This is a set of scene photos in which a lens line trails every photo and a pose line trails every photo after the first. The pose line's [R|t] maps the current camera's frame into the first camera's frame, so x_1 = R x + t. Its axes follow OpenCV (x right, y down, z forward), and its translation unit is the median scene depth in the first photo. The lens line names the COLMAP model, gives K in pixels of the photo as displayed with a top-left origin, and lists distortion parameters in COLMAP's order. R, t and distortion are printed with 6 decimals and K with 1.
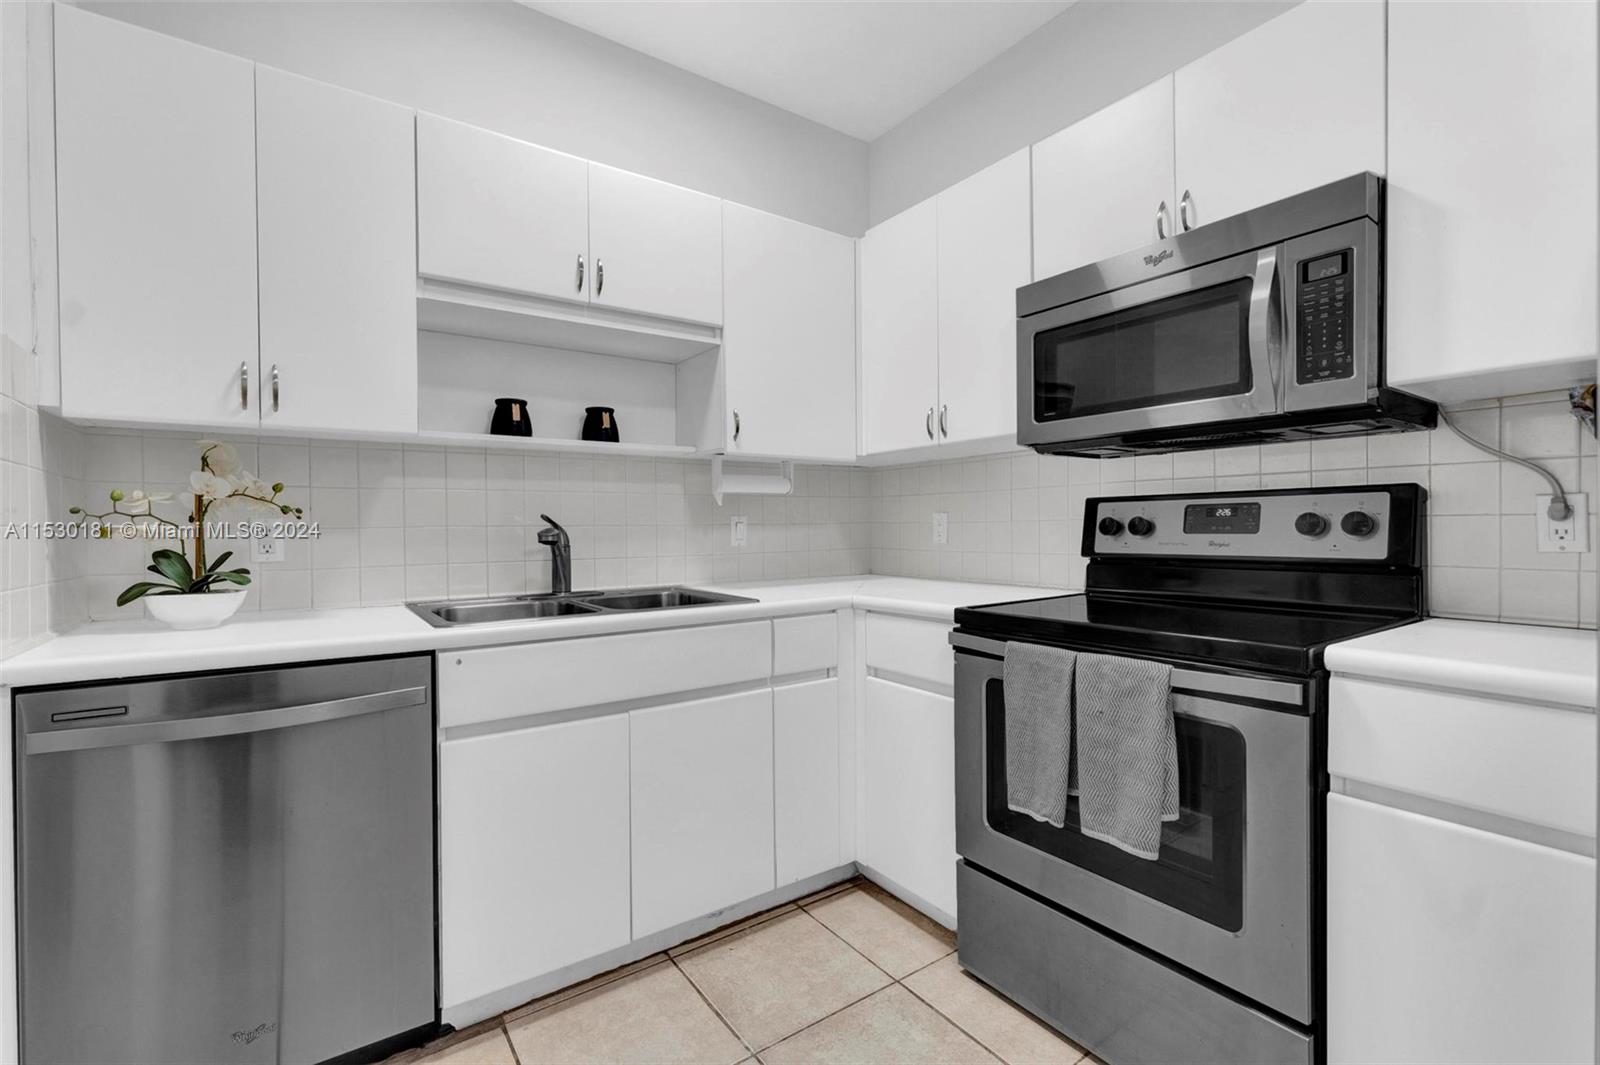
lens RADIAL K [[700.6, 0, 797.3], [0, 700.6, 531.2], [0, 0, 1]] dist [-0.002588, -0.000843]
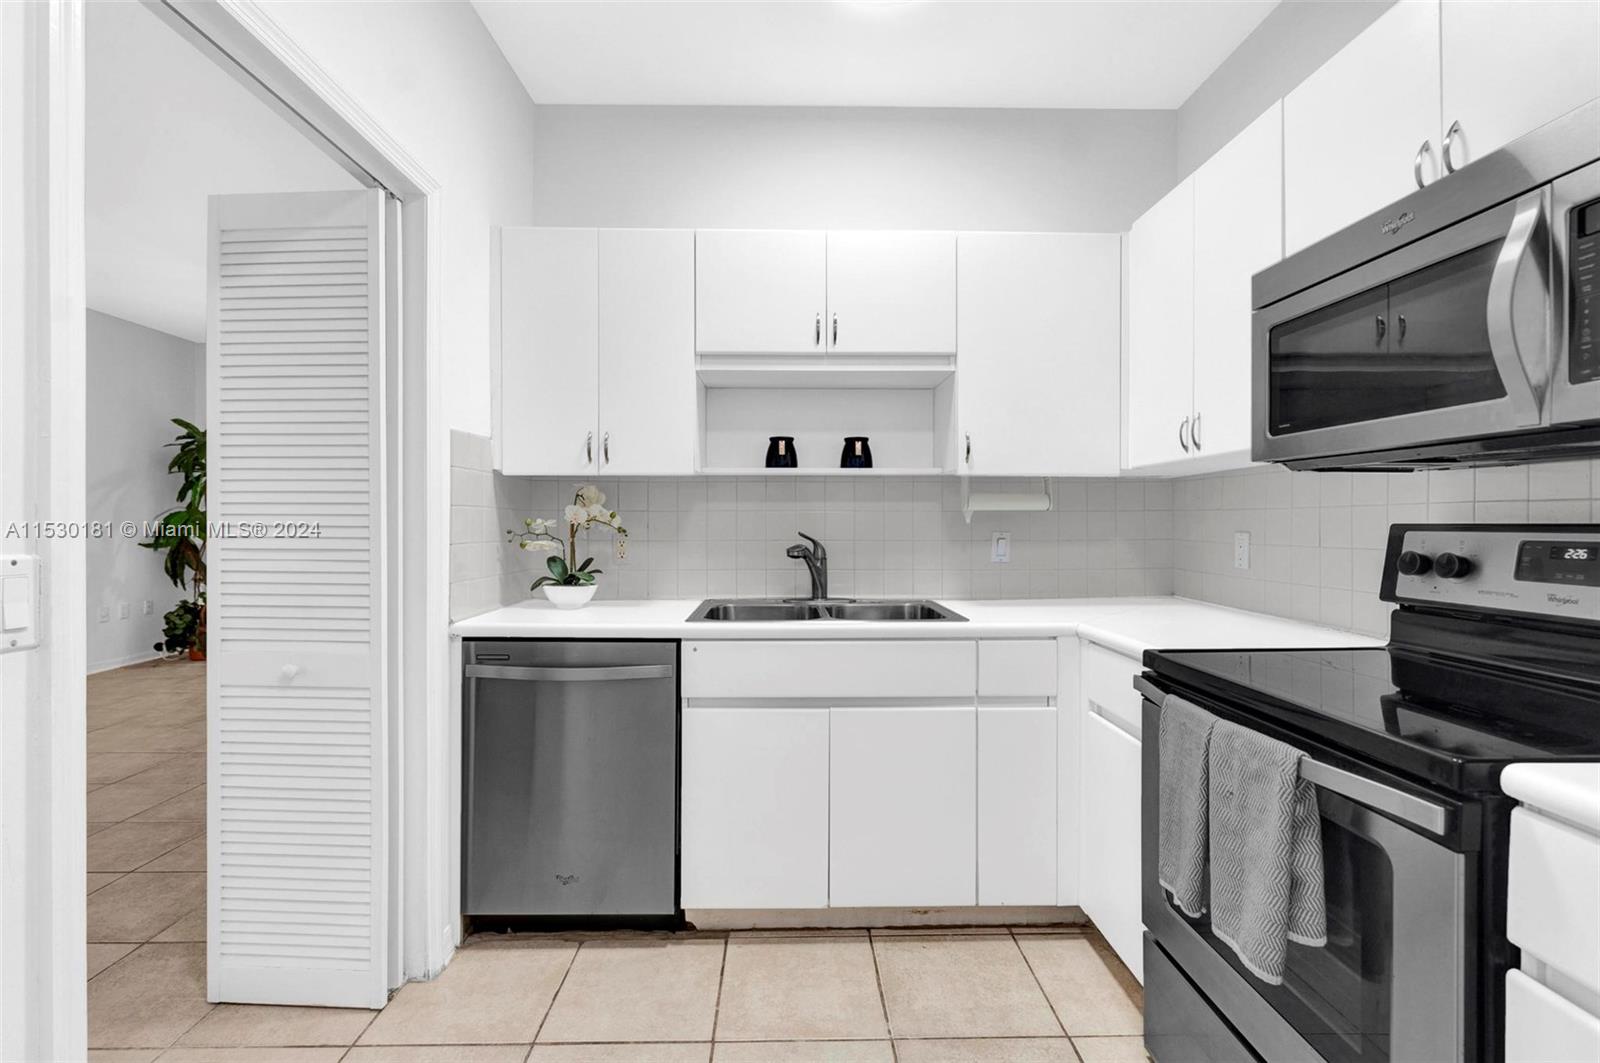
lens RADIAL K [[711.8, 0, 800.5], [0, 711.8, 521.4], [0, 0, 1]] dist [-0.000283, -0.000314]
pose [[0.831096, 0.010511, -0.556029, 0.362346], [-0.012995, 0.999915, -0.000522, -0.048515], [0.555977, 0.007659, 0.831163, -0.007901]]
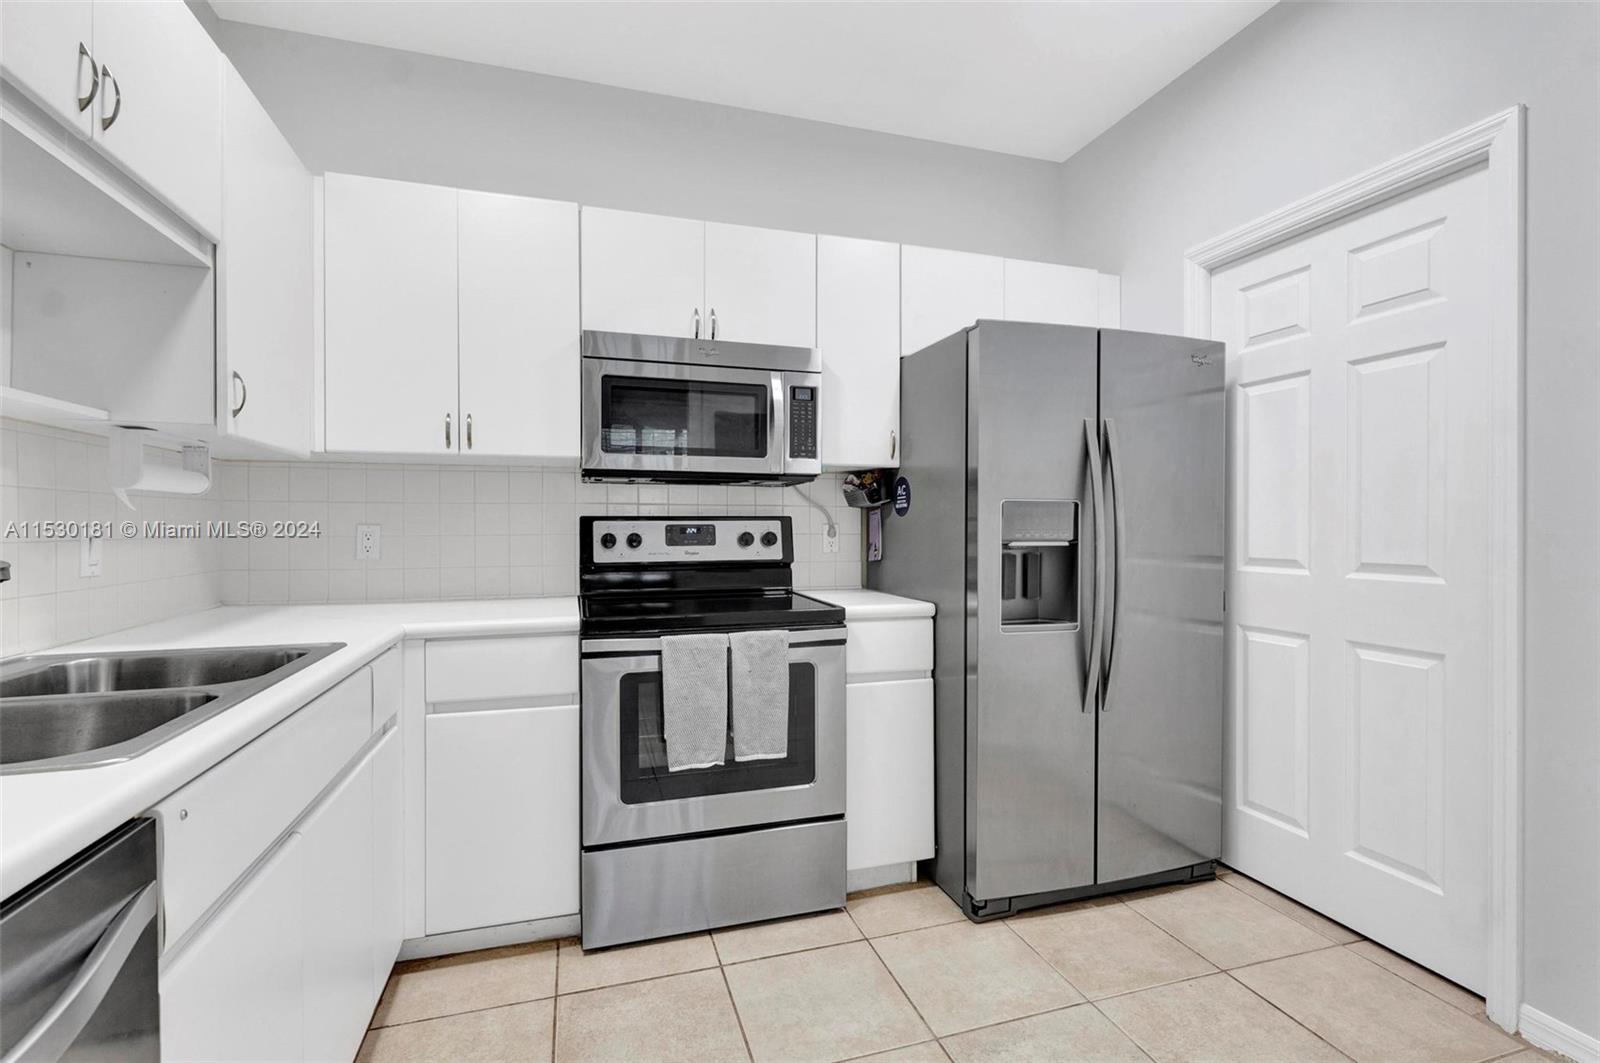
lens RADIAL K [[722.1, 0, 798.9], [0, 722.1, 527.2], [0, 0, 1]] dist [-0.001559, -0.000565]
pose [[0.307498, 0.009821, 0.951498, -0.724572], [0.004999, 0.999916, -0.011937, -0.015272], [-0.951536, 0.008427, 0.307423, 0.337069]]
